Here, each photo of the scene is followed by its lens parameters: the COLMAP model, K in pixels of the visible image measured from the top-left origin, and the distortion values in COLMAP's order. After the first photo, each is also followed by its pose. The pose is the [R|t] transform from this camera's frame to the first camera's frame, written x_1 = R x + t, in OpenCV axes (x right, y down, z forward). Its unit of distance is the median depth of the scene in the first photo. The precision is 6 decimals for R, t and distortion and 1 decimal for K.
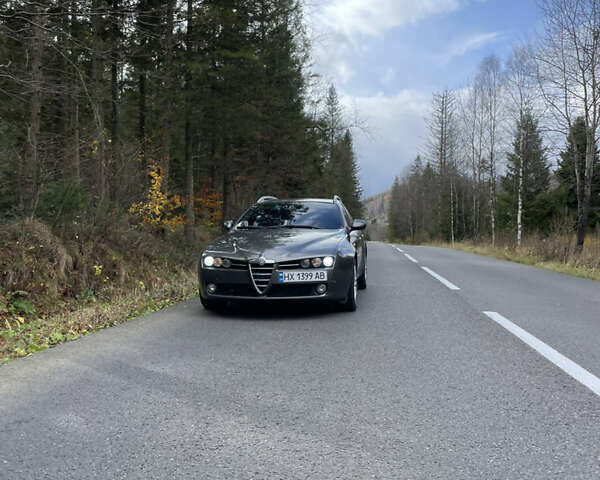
lens RADIAL K [[608.9, 0, 301.4], [0, 608.9, 241.6], [0, 0, 1]] dist [0.057389, 0.000000]
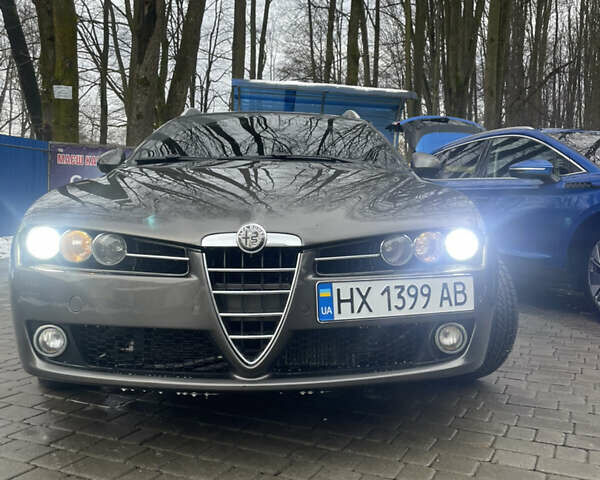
lens RADIAL K [[608.9, 0, 299.3], [0, 608.9, 244.3], [0, 0, 1]] dist [0.057389, 0.000000]
pose [[0.978466, 0.004777, 0.206355, -0.018771], [-0.007690, 0.999882, 0.013313, 0.005740], [-0.206267, -0.014613, 0.978387, 0.142414]]
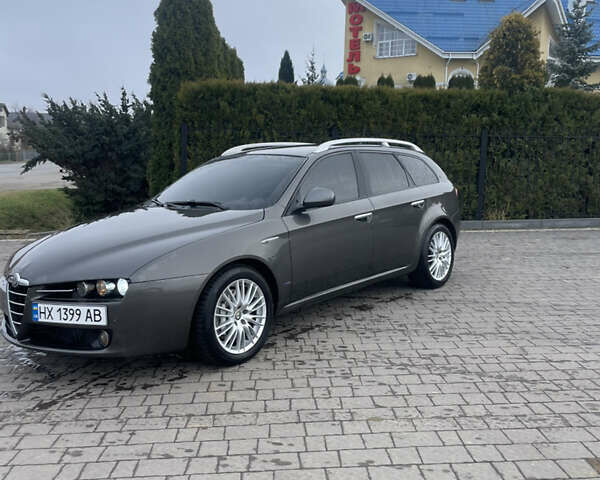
lens RADIAL K [[608.9, 0, 300.3], [0, 608.9, 239.9], [0, 0, 1]] dist [0.057389, 0.000000]
pose [[0.841232, 0.043921, -0.538888, 0.089821], [0.010632, 0.995159, 0.097705, -0.011491], [0.540570, -0.087922, 0.836692, 0.126581]]
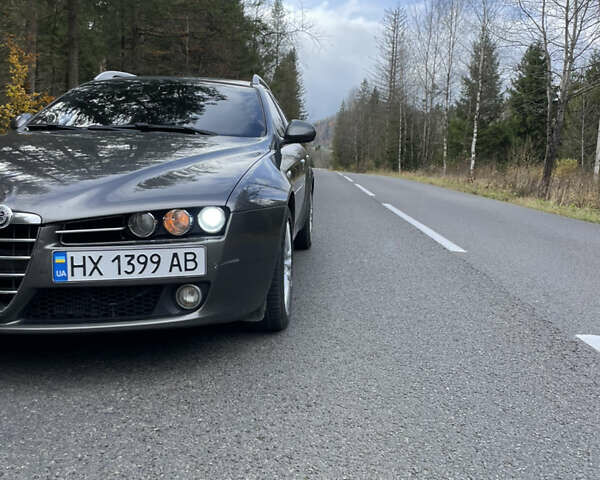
lens RADIAL K [[608.9, 0, 302.5], [0, 608.9, 222.8], [0, 0, 1]] dist [0.057389, 0.000000]
pose [[0.995133, 0.018592, 0.096769, 0.012301], [-0.027319, 0.995598, 0.089661, 0.000129], [-0.094676, -0.091868, 0.991260, 0.125310]]
